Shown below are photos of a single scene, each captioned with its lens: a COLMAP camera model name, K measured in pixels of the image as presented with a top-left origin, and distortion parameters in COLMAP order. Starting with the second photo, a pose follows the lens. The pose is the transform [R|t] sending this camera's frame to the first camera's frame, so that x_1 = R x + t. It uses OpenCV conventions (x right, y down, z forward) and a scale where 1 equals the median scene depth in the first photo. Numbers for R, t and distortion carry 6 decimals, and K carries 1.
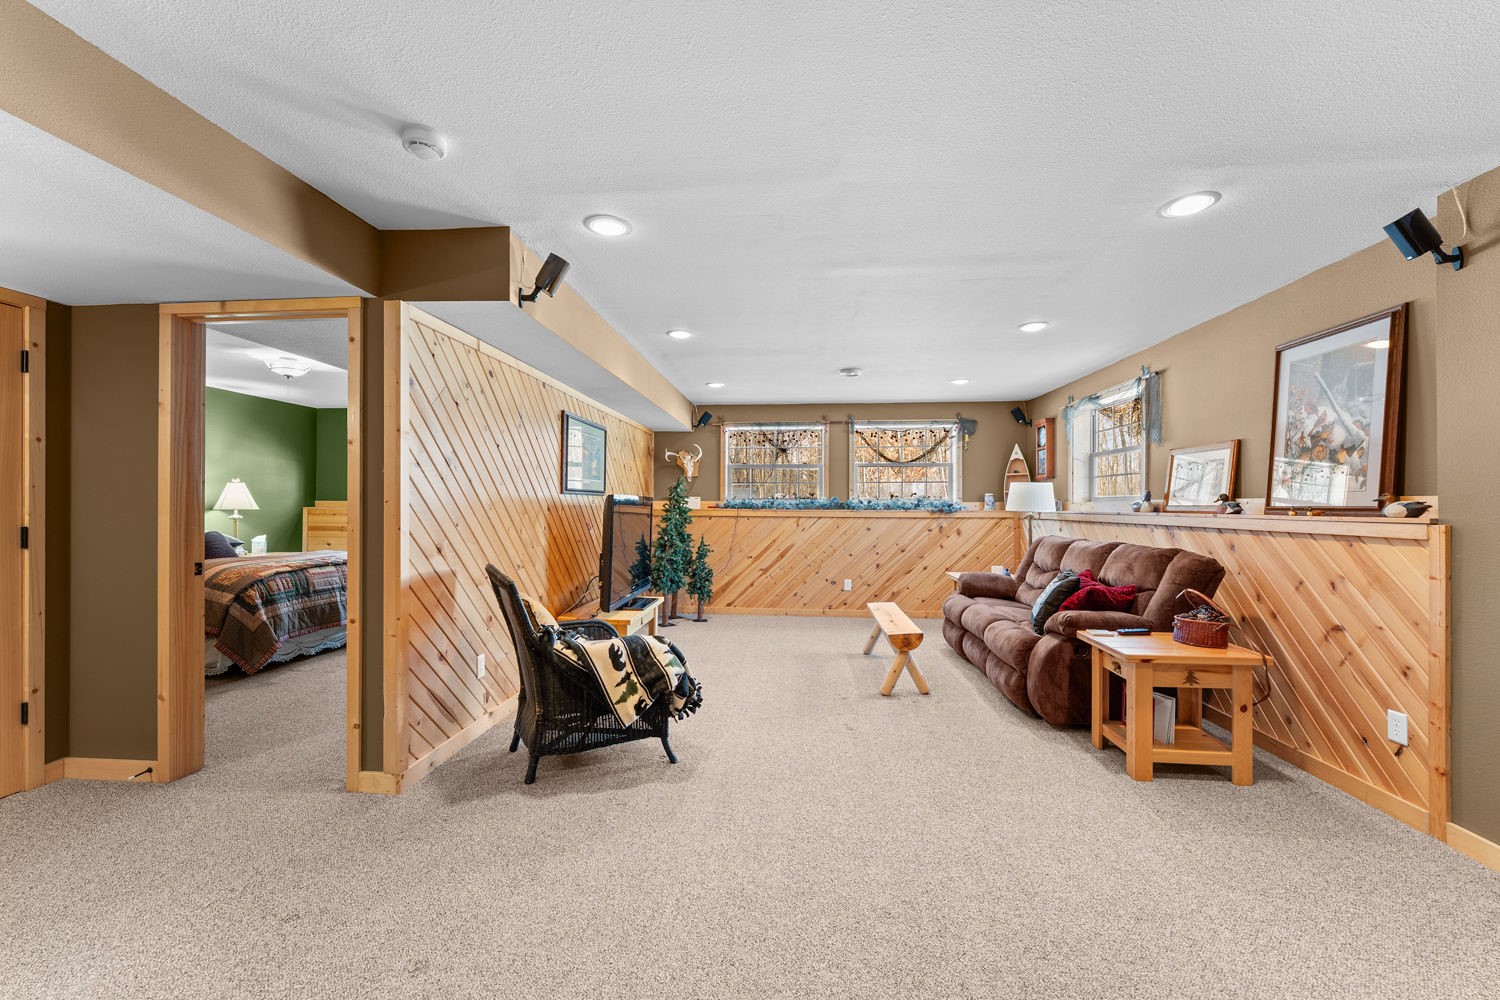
lens RADIAL K [[602.2, 0, 741.3], [0, 602.2, 502.6], [0, 0, 1]] dist [-0.007988, 0.000287]
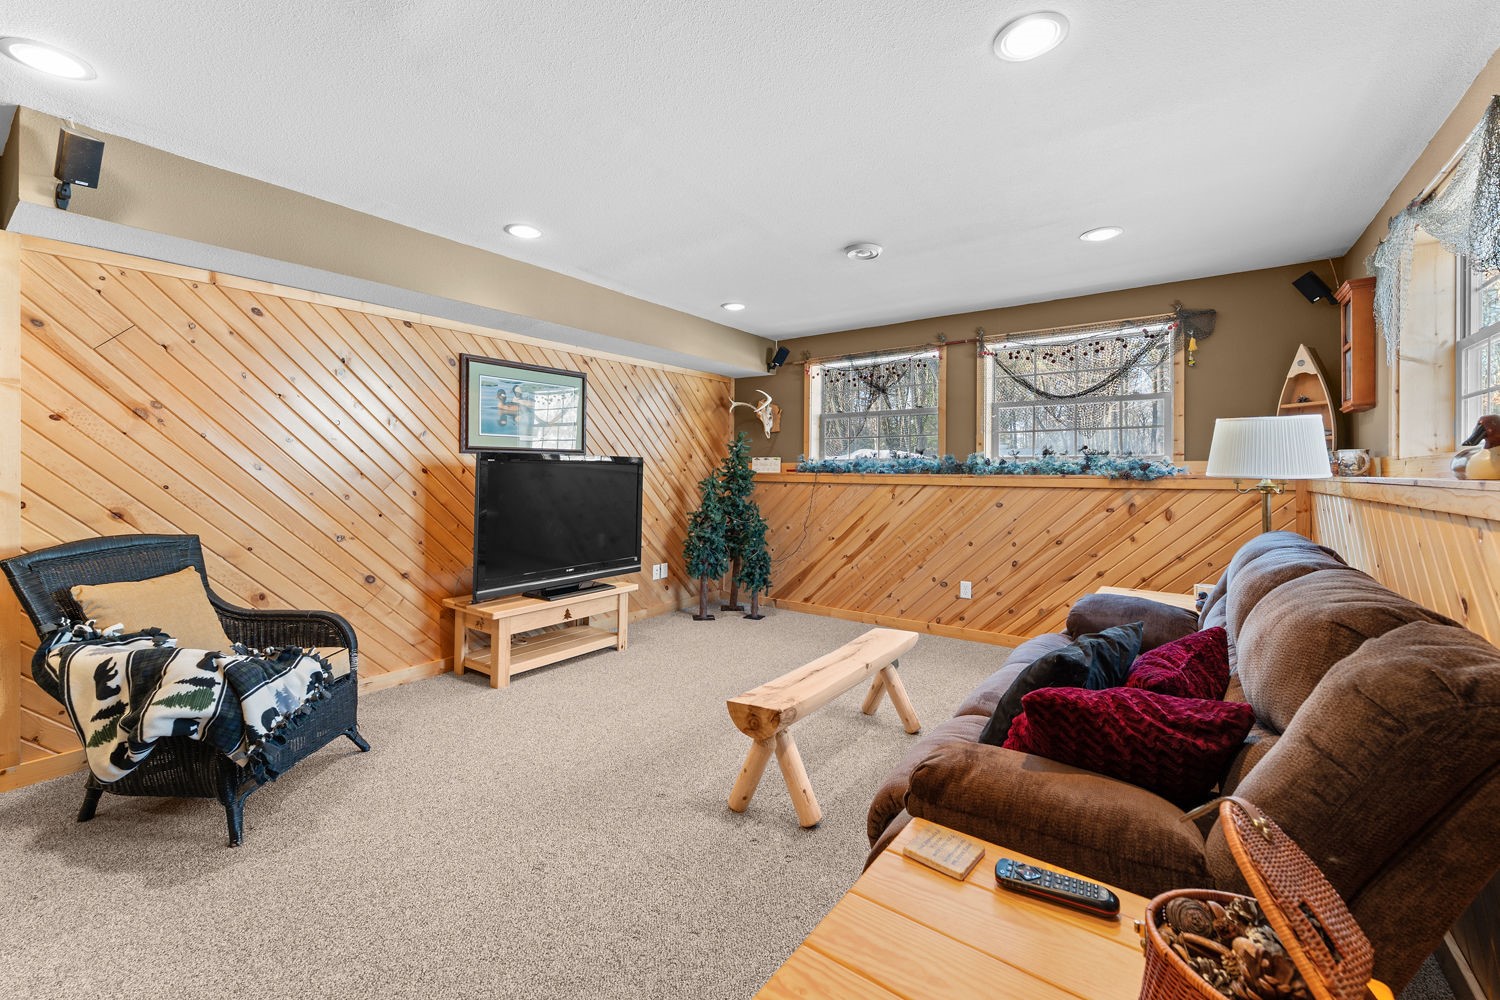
lens RADIAL K [[602.2, 0, 753.4], [0, 602.2, 472.3], [0, 0, 1]] dist [-0.007988, 0.000287]
pose [[0.853974, 0.001312, -0.520314, 0.318391], [0.000837, 0.999992, 0.003896, 0.006974], [0.520315, -0.003763, 0.853966, 0.324180]]
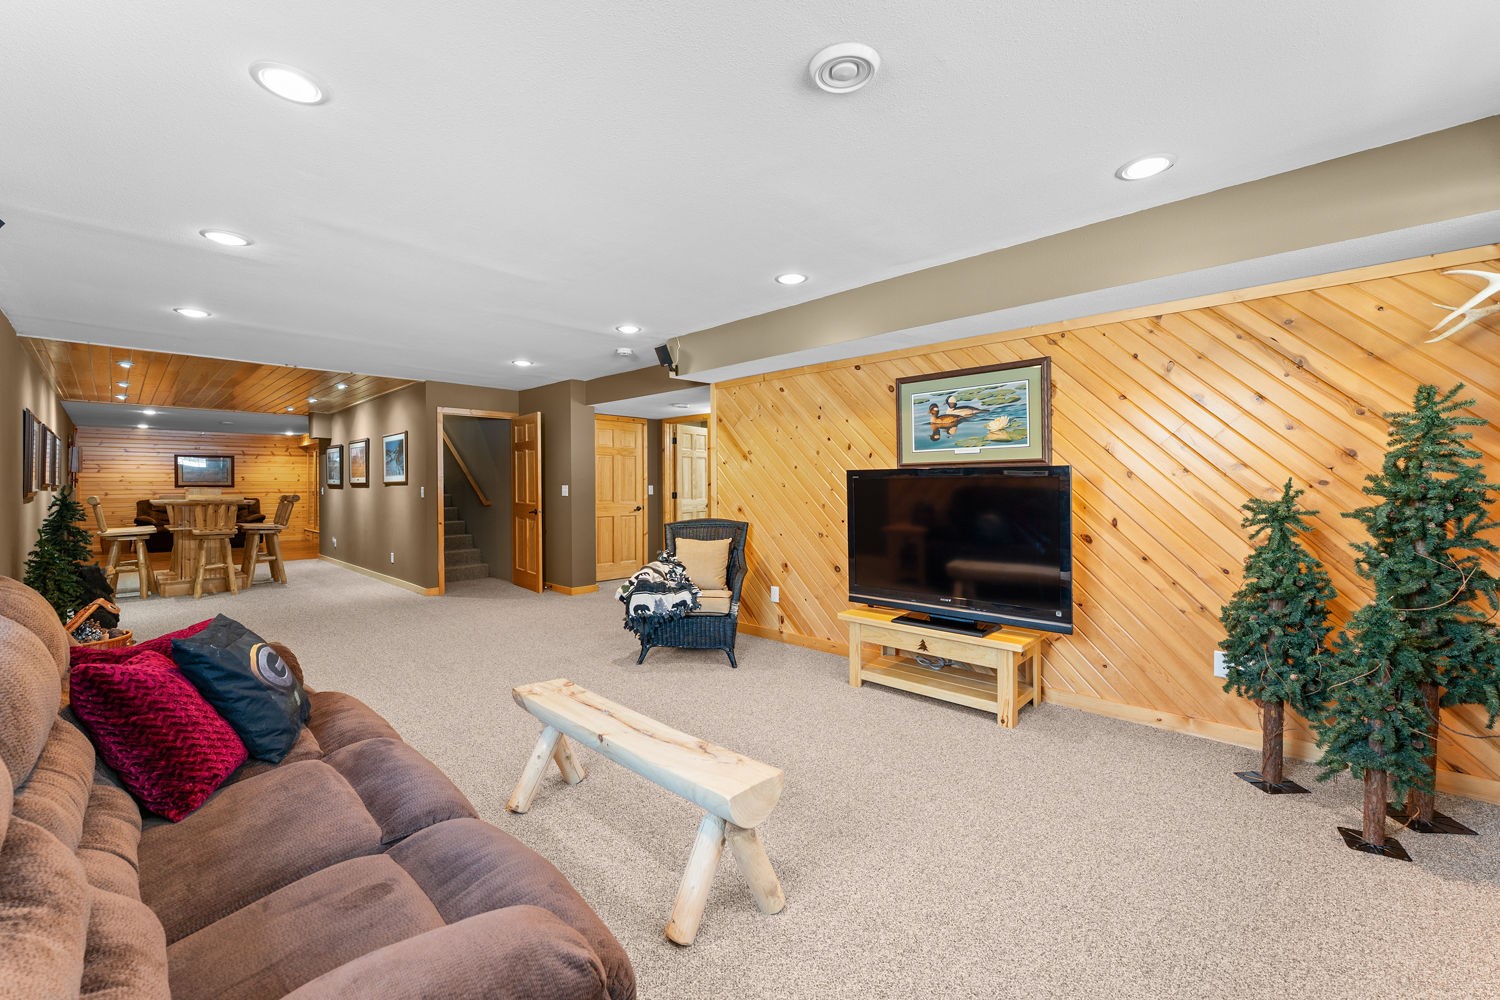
lens RADIAL K [[602.2, 0, 742.8], [0, 602.2, 494.2], [0, 0, 1]] dist [-0.007988, 0.000287]
pose [[-0.634826, 0.011862, -0.772564, 0.365004], [0.007080, 0.999929, 0.009535, 0.008132], [0.772623, 0.000584, -0.634865, 0.925640]]
